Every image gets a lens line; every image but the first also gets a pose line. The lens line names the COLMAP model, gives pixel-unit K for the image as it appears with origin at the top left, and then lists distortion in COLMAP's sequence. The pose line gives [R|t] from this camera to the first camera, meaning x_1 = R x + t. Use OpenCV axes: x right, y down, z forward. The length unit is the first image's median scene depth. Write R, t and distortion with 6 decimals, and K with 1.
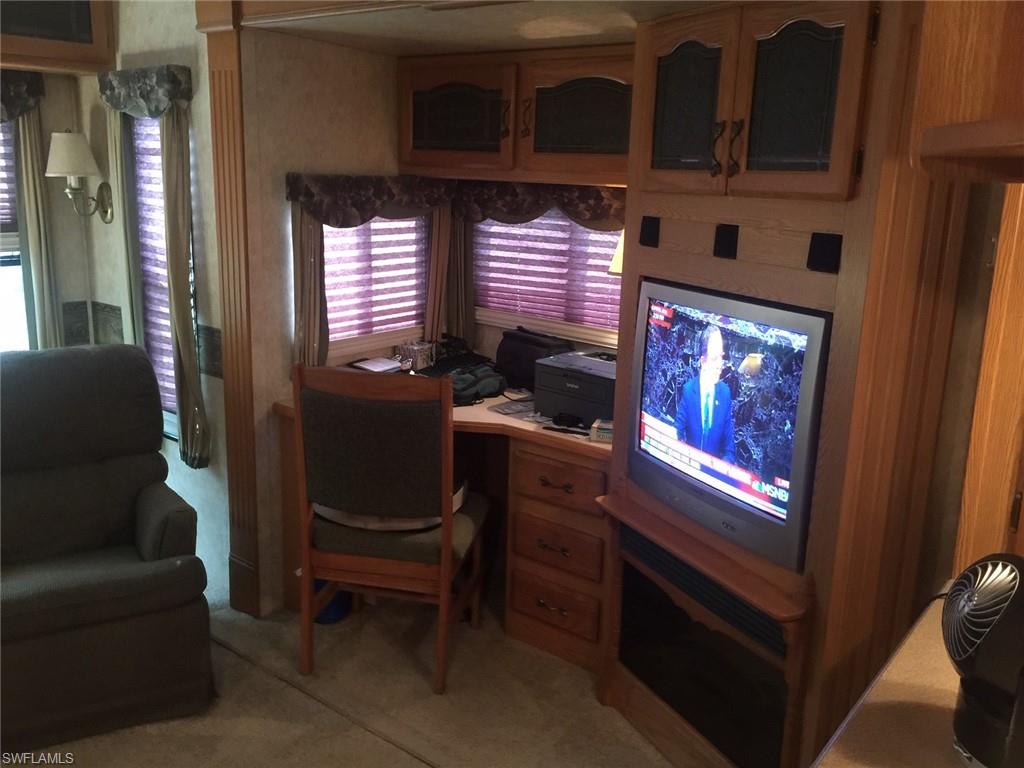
lens RADIAL K [[888.7, 0, 532.7], [0, 888.7, 370.9], [0, 0, 1]] dist [0.037795, -0.029226]
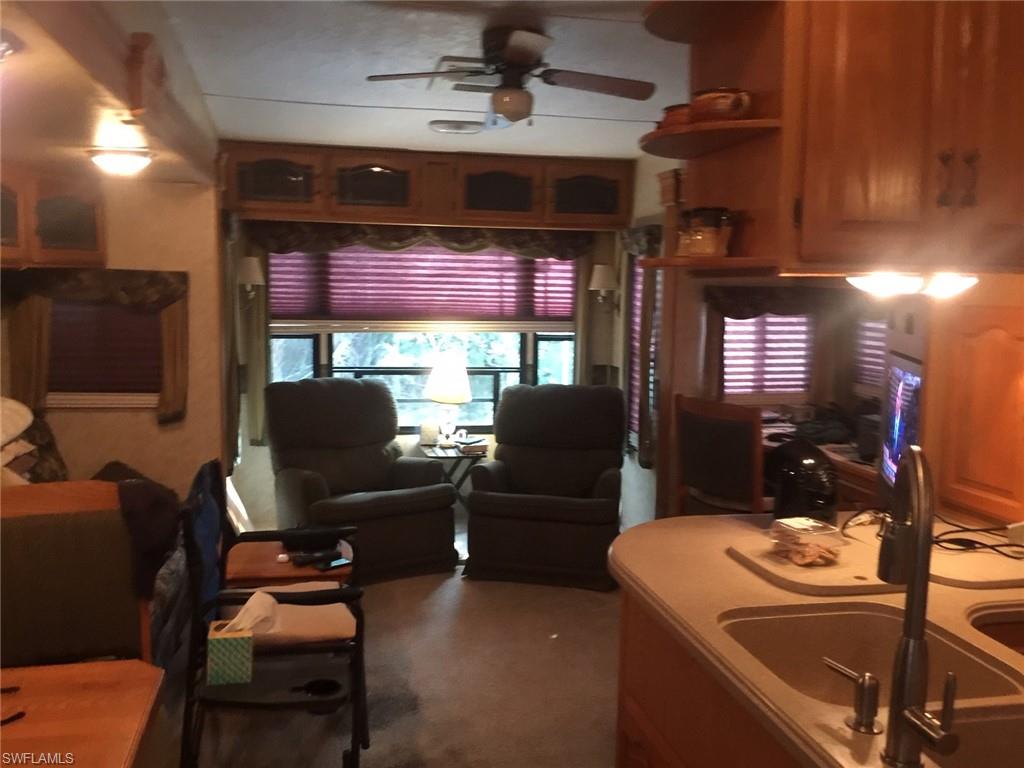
lens RADIAL K [[888.7, 0, 508.1], [0, 888.7, 383.5], [0, 0, 1]] dist [0.037795, -0.029226]
pose [[0.768047, 0.058831, -0.637685, 0.438765], [-0.132702, 0.988779, -0.068609, 0.100386], [0.626493, 0.137317, 0.767235, -0.388572]]
